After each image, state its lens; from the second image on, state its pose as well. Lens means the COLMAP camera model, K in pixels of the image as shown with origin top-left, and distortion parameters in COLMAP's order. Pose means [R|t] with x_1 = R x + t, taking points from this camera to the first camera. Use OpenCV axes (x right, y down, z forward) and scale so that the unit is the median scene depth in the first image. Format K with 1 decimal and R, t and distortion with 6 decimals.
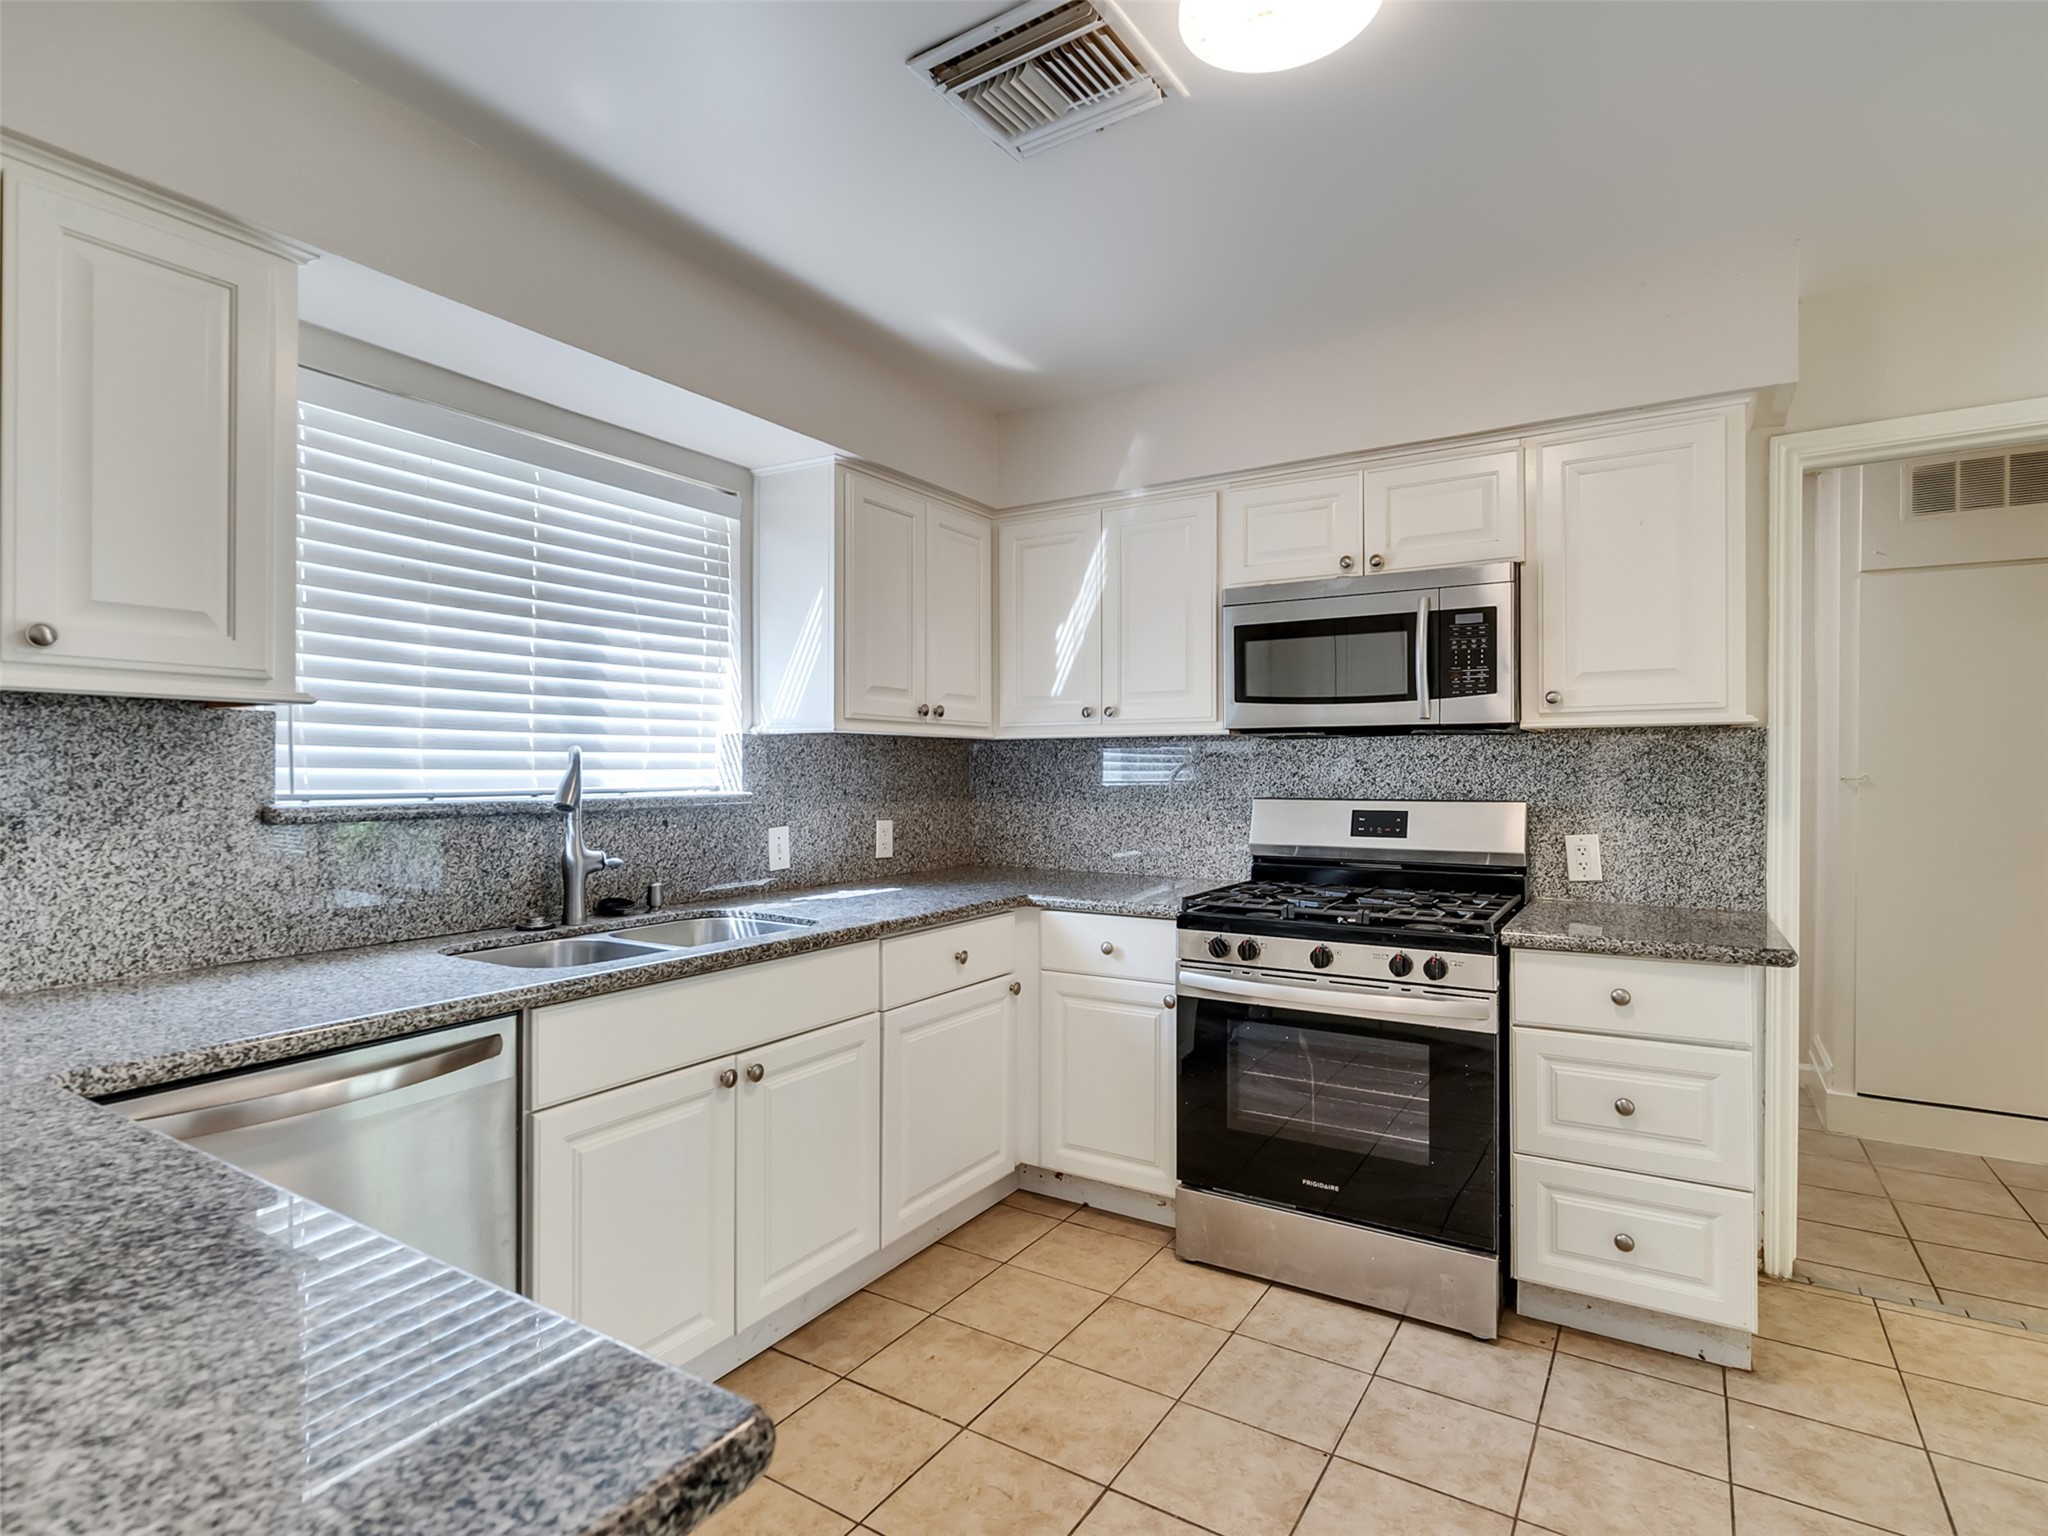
lens RADIAL K [[1058.5, 0, 1003.2], [0, 1058.5, 770.7], [0, 0, 1]] dist [-0.006578, 0.005887]
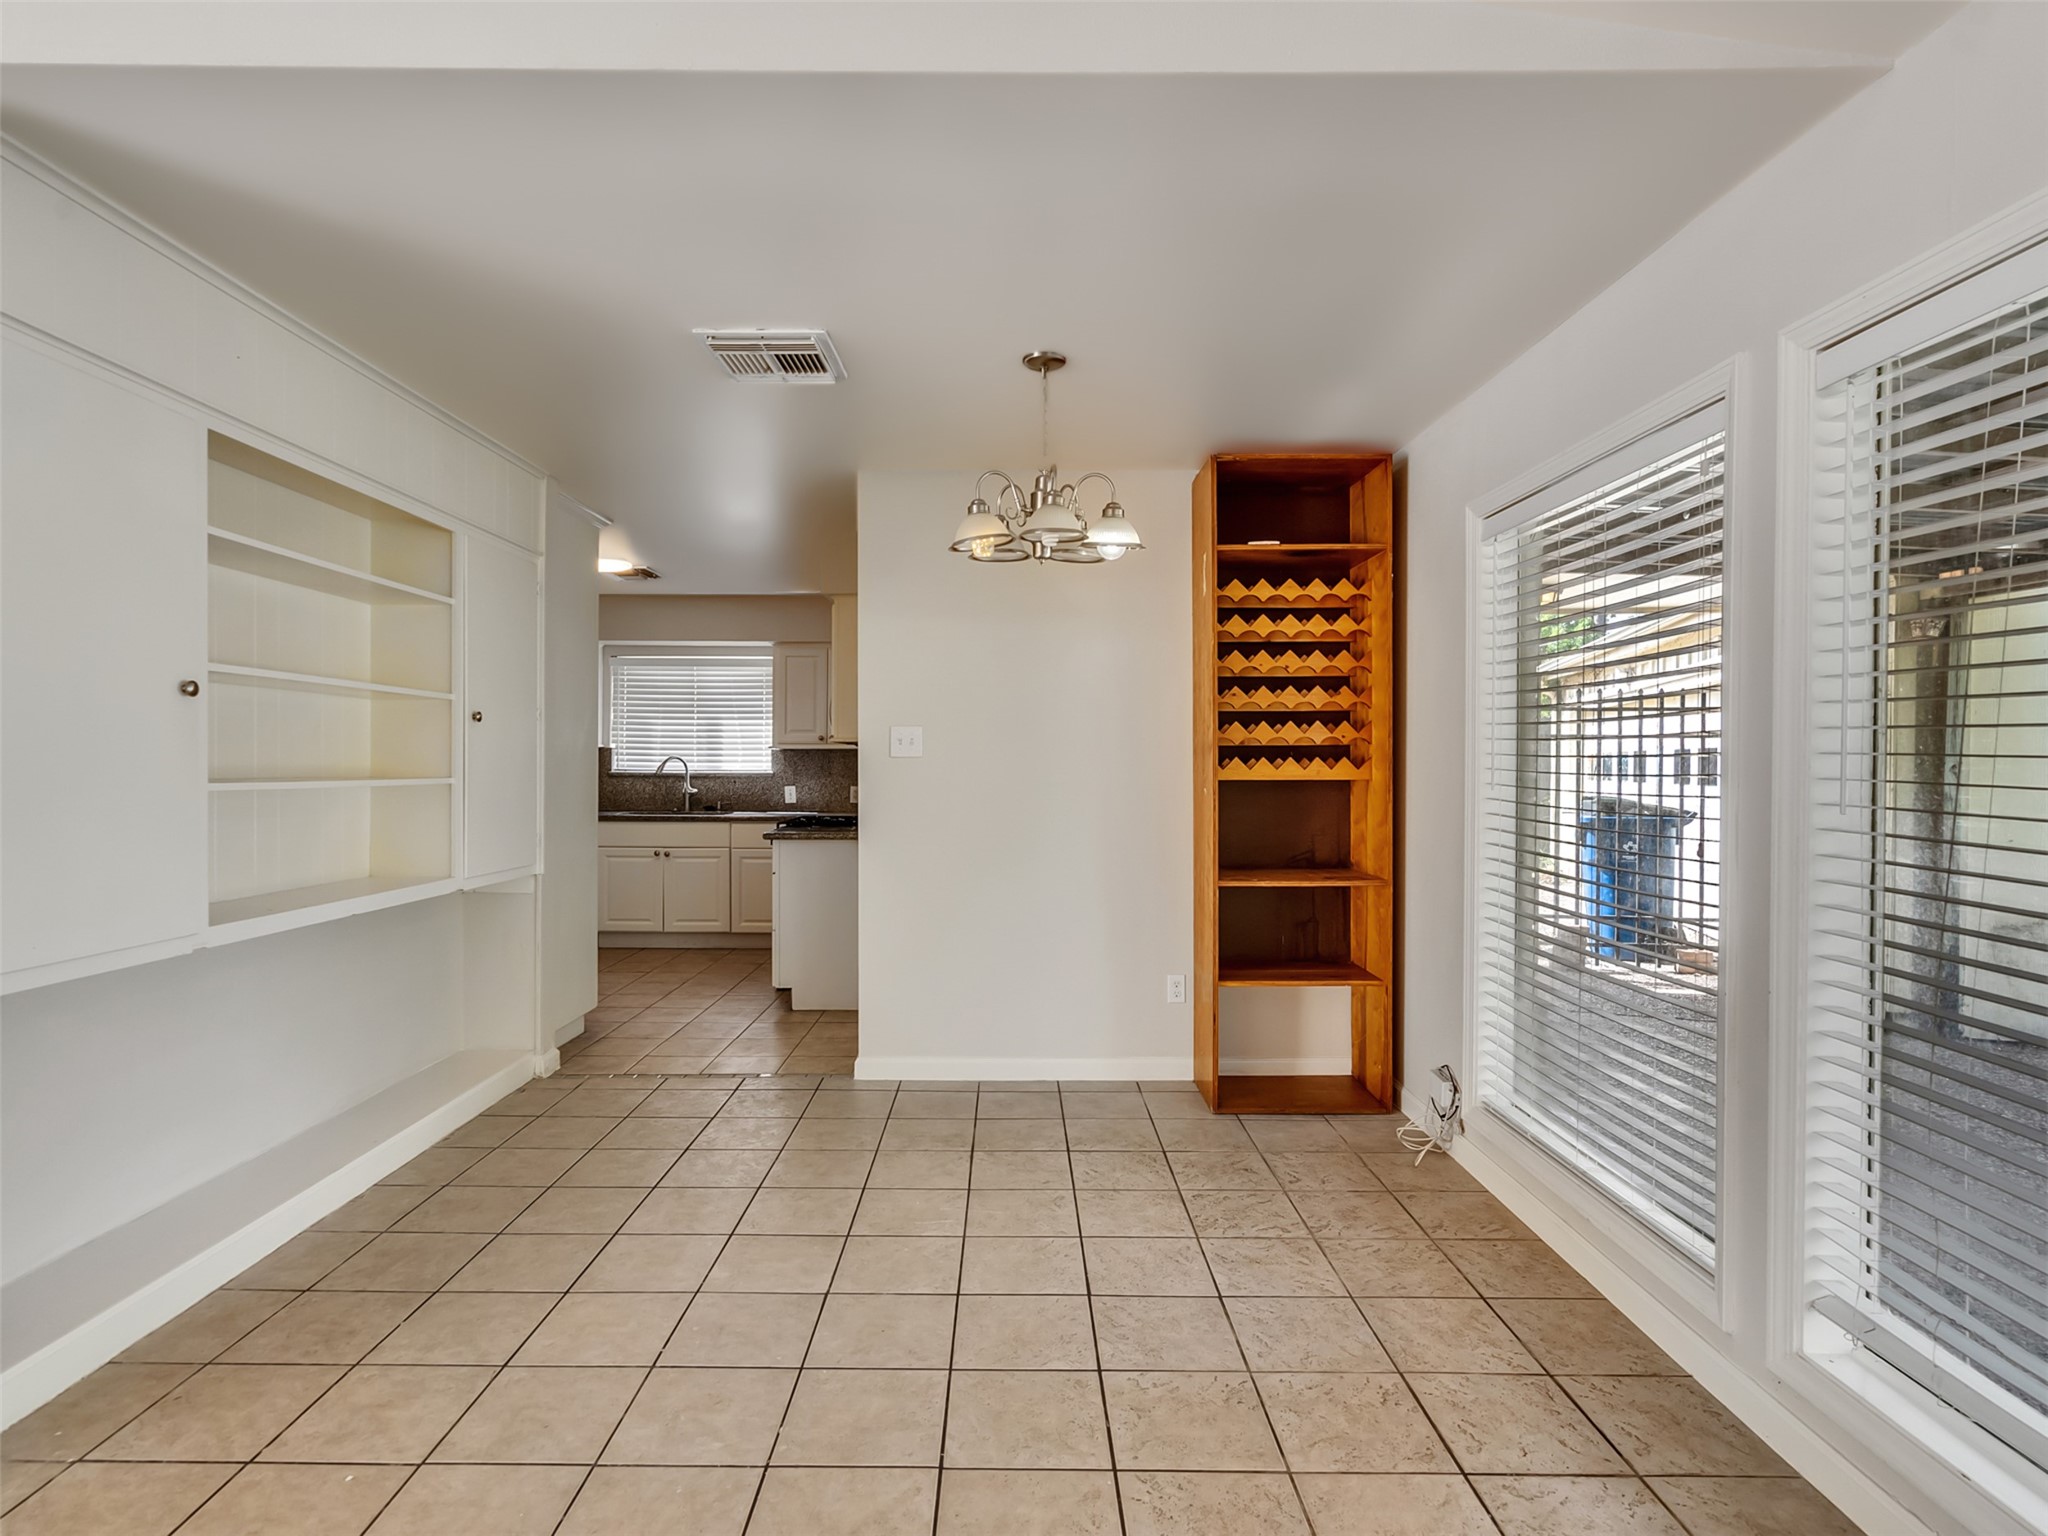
lens RADIAL K [[1058.5, 0, 1010.4], [0, 1058.5, 773.3], [0, 0, 1]] dist [-0.006578, 0.005887]
pose [[0.542344, 0.008491, -0.840114, 2.554412], [-0.003072, 0.999962, 0.008123, 0.001119], [0.840151, -0.001825, 0.542349, 0.086234]]
